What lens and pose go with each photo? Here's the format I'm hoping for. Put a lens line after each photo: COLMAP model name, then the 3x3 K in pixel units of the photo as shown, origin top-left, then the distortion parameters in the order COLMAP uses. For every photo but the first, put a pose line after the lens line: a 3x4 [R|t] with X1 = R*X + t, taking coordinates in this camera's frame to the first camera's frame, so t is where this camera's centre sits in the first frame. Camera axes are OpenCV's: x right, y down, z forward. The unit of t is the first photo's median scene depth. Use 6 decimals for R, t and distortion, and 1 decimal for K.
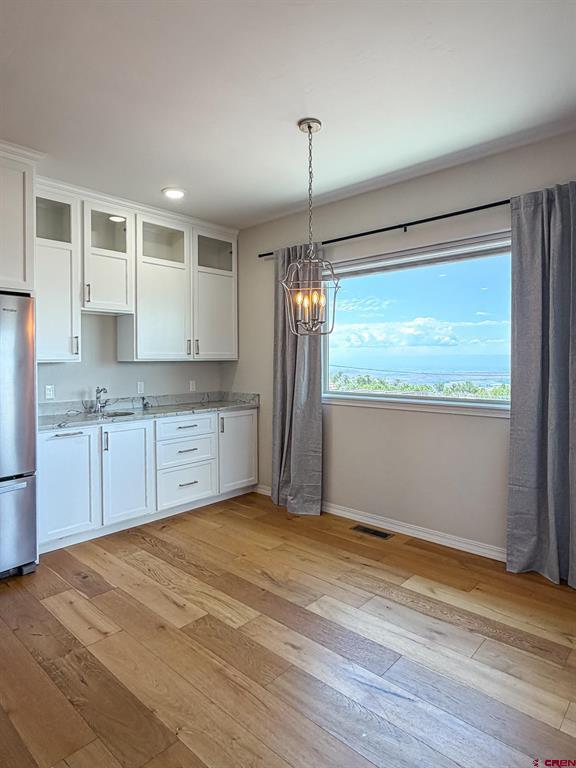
lens RADIAL K [[442.1, 0, 290.0], [0, 442.1, 359.9], [0, 0, 1]] dist [-0.001619, 0.001087]
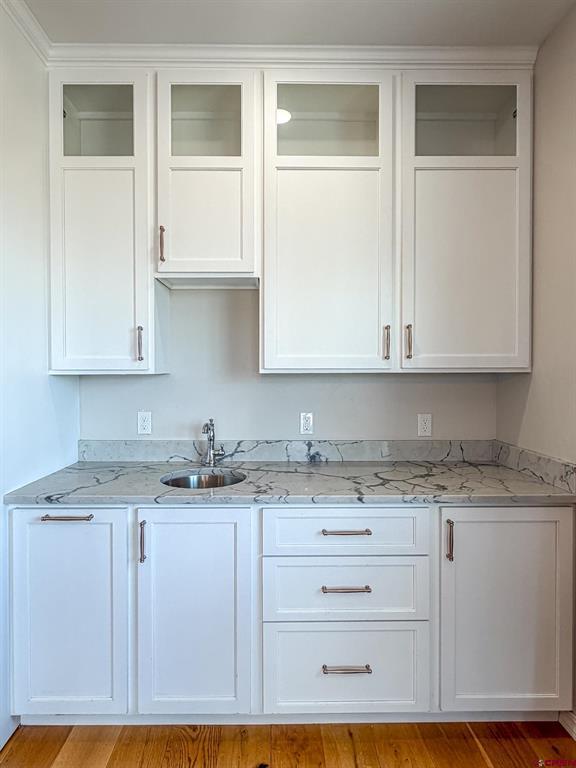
lens RADIAL K [[442.1, 0, 289.4], [0, 442.1, 377.3], [0, 0, 1]] dist [-0.001619, 0.001087]
pose [[0.687417, 0.016907, -0.726066, 0.033526], [-0.001957, 0.999768, 0.021427, -0.003513], [0.726260, -0.013309, 0.687291, 0.724524]]
